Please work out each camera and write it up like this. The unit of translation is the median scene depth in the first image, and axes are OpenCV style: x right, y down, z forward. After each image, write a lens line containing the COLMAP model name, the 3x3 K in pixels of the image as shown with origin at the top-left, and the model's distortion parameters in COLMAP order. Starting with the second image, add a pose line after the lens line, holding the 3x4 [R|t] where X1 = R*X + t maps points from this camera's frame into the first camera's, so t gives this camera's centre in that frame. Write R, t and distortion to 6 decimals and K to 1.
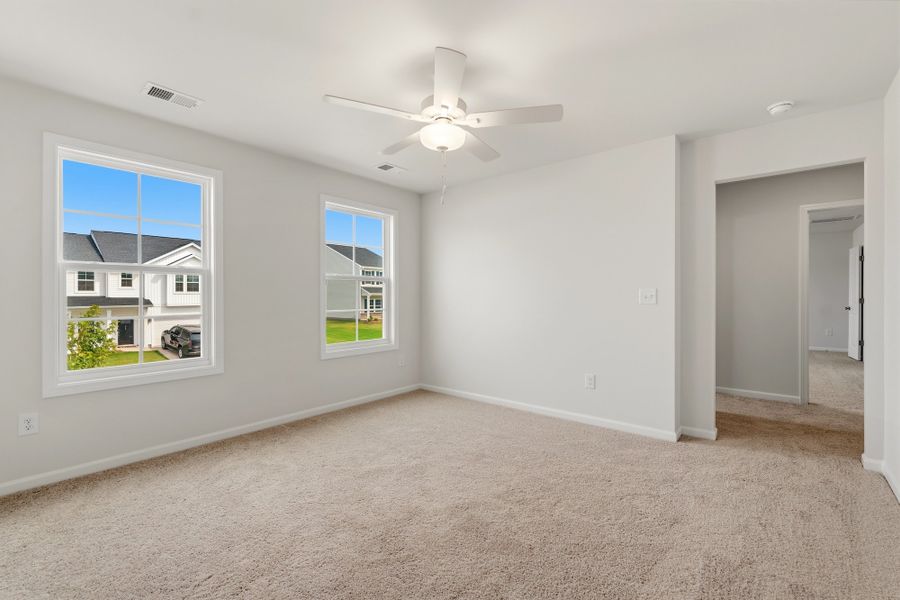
lens RADIAL K [[392.2, 0, 450.0], [0, 392.2, 300.0], [0, 0, 1]] dist [0.000398, -0.000016]
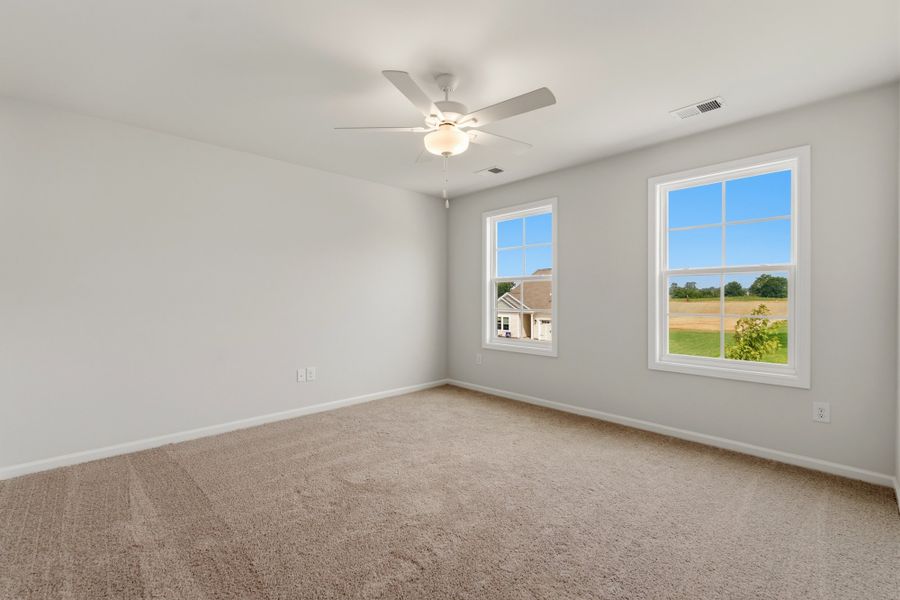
lens RADIAL K [[379.5, 0, 450.0], [0, 379.5, 300.0], [0, 0, 1]] dist [-0.025471, 0.000029]
pose [[-0.098591, 0.008000, -0.995096, 0.345847], [-0.007889, 0.999930, 0.008820, -0.002556], [0.995097, 0.008720, -0.098521, 0.403799]]
